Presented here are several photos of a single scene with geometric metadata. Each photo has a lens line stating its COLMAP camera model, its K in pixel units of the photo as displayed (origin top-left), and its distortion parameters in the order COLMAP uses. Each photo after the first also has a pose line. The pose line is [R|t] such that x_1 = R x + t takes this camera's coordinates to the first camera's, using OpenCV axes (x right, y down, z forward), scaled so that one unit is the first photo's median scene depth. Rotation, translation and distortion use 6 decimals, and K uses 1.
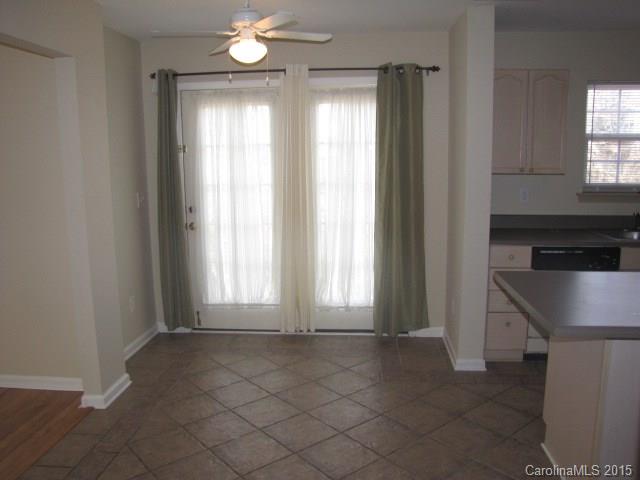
lens RADIAL K [[535.3, 0, 320.0], [0, 535.3, 240.0], [0, 0, 1]] dist [-0.091607, 0.008355]
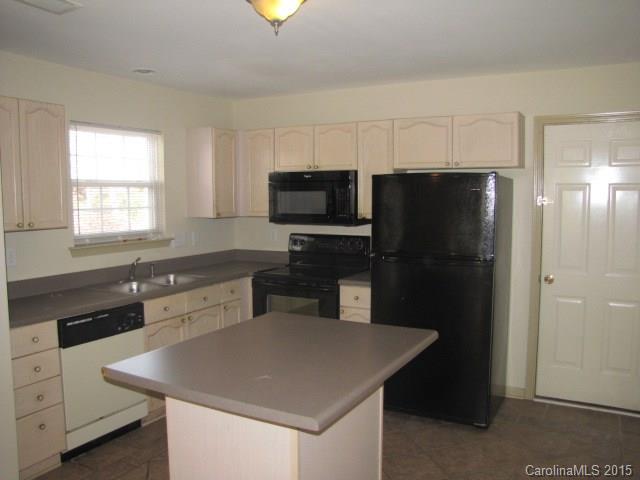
lens RADIAL K [[535.3, 0, 320.0], [0, 535.3, 240.0], [0, 0, 1]] dist [-0.091607, 0.008355]
pose [[0.422681, -0.071302, 0.903469, -0.118868], [0.146975, 0.989097, 0.009299, -0.050461], [-0.894281, 0.128857, 0.428552, 0.263617]]
